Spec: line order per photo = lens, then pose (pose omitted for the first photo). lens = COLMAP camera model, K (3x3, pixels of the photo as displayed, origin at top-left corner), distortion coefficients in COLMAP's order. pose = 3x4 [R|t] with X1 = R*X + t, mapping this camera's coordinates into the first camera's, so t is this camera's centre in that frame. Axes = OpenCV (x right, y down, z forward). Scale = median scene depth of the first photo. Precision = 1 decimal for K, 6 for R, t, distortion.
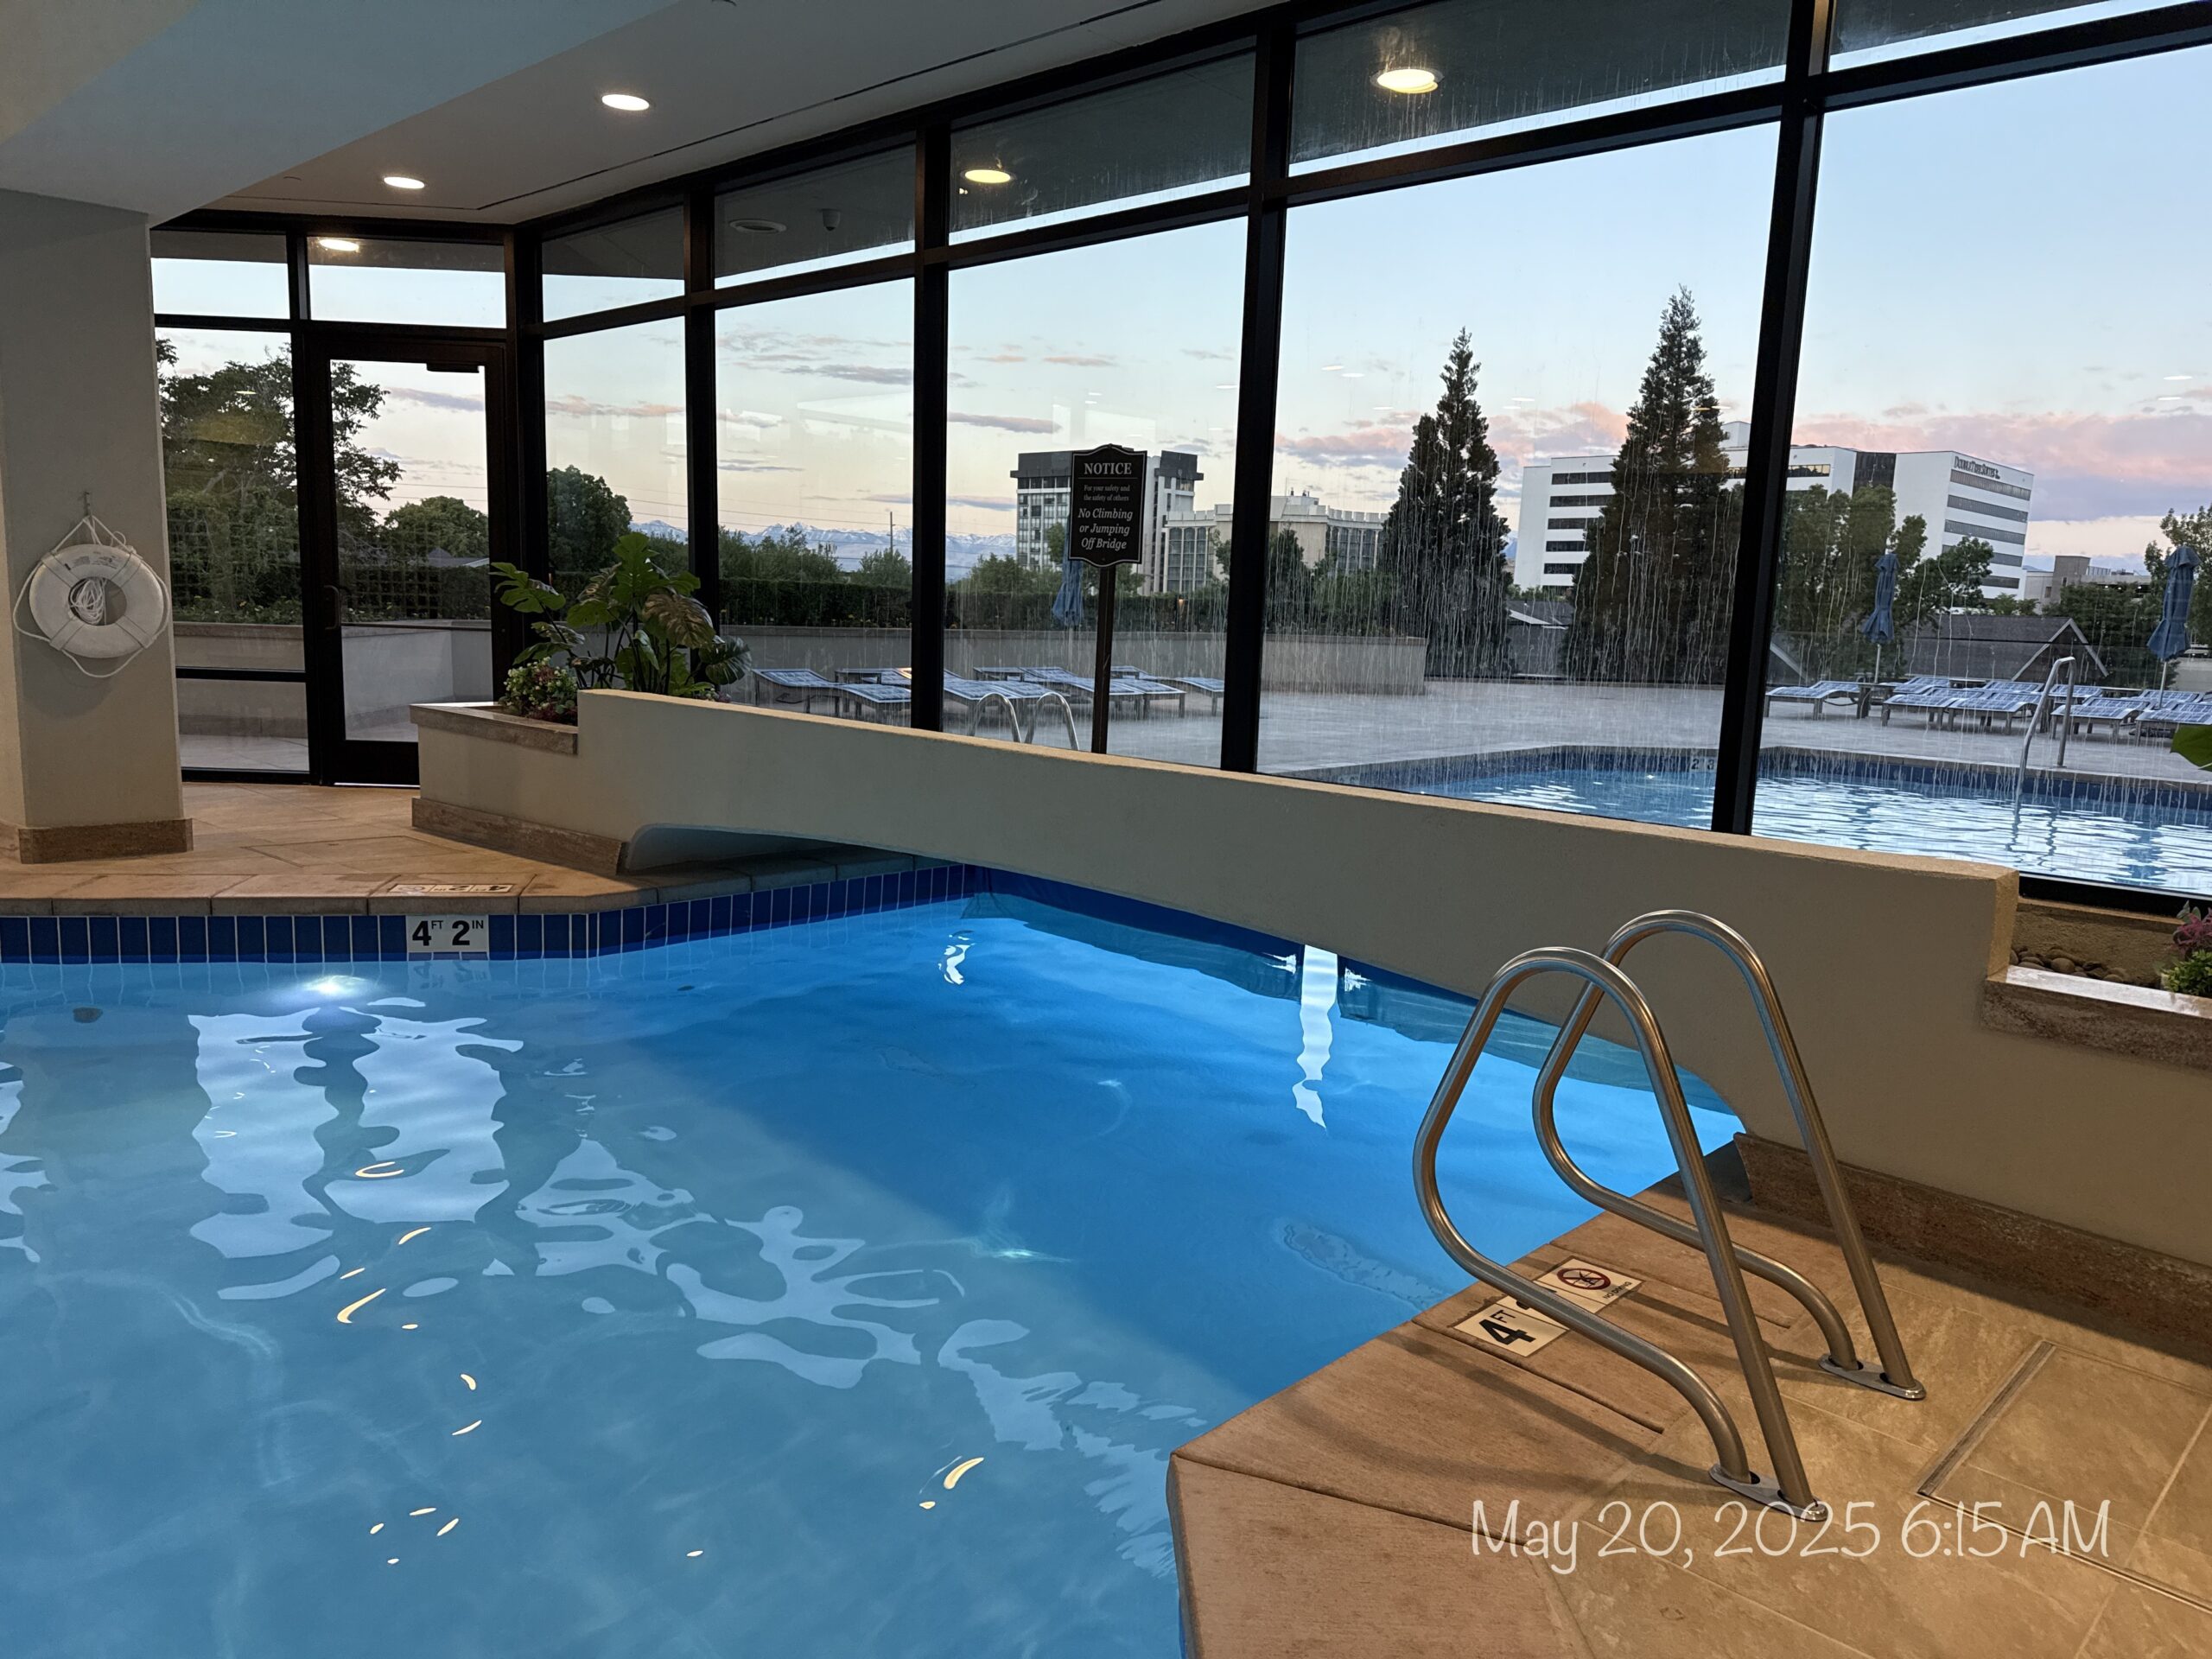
lens RADIAL K [[1560.3, 0, 1039.4], [0, 1560.3, 823.3], [0, 0, 1]] dist [0.022169, -0.043804]
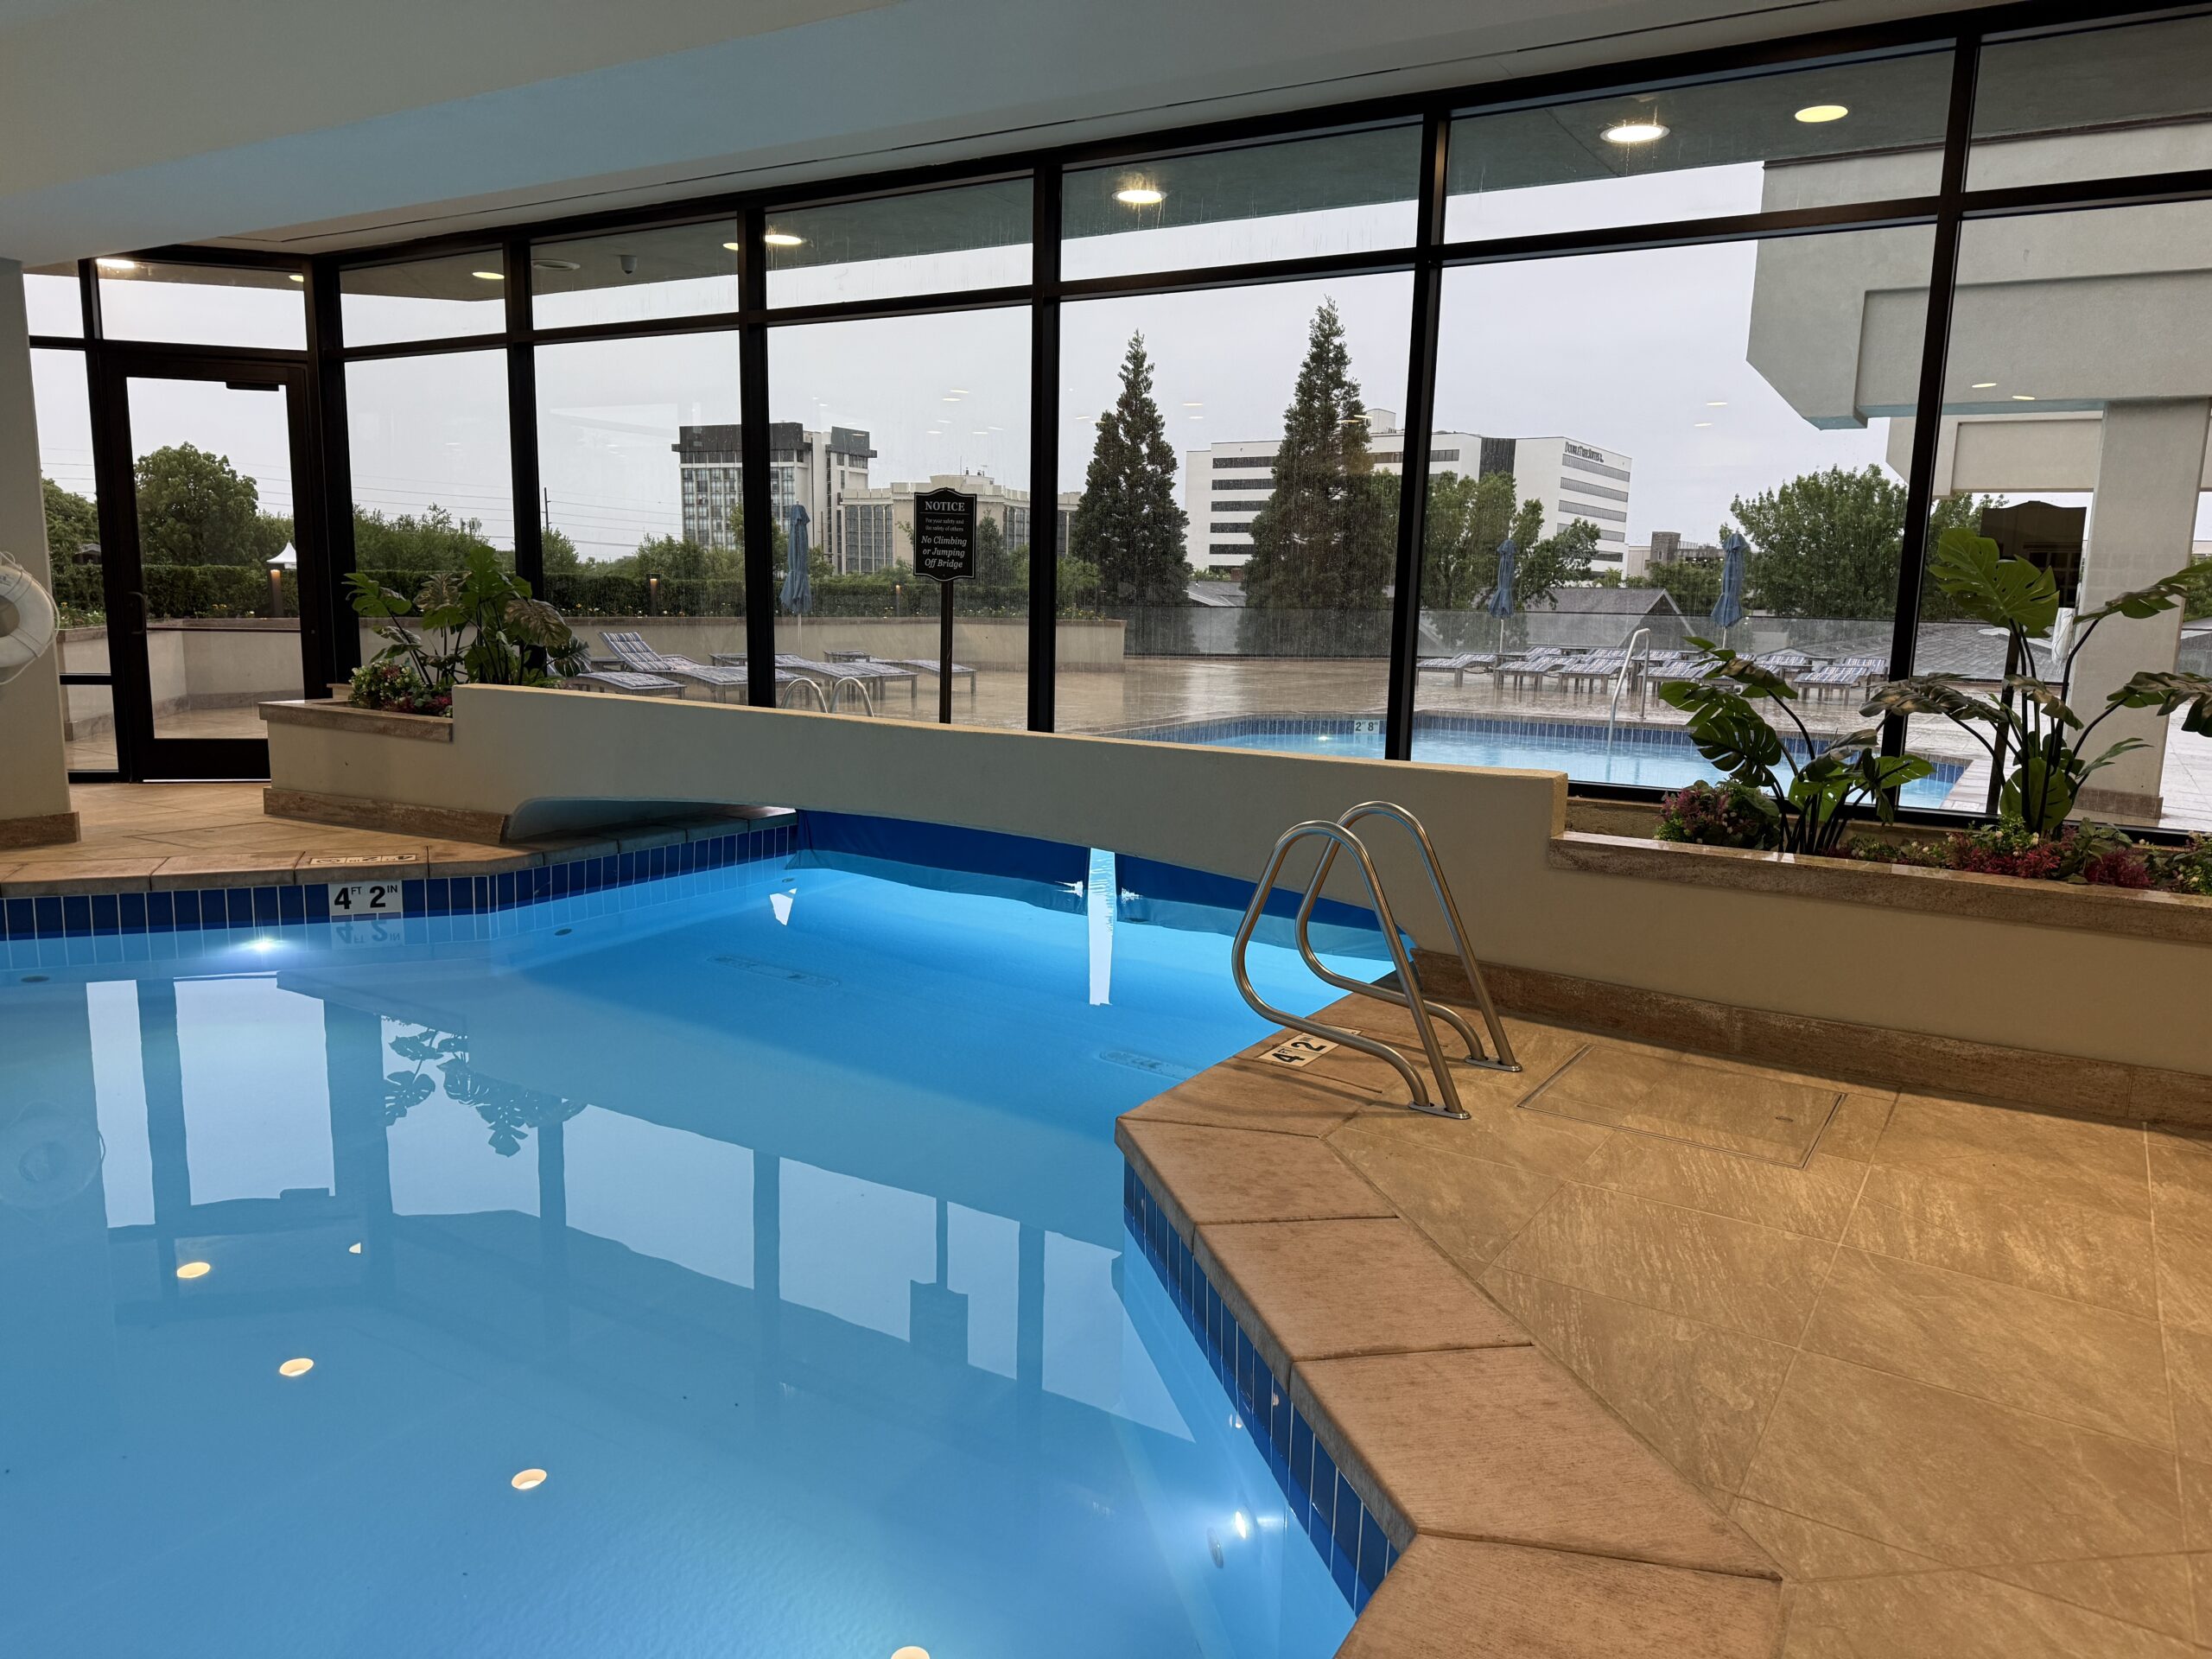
lens RADIAL K [[1560.3, 0, 1039.4], [0, 1560.3, 823.3], [0, 0, 1]] dist [0.022169, -0.043804]
pose [[0.979483, -0.042144, 0.197069, -0.106596], [0.039936, 0.999087, 0.015164, 0.016266], [-0.197528, -0.006983, 0.980272, -0.219503]]
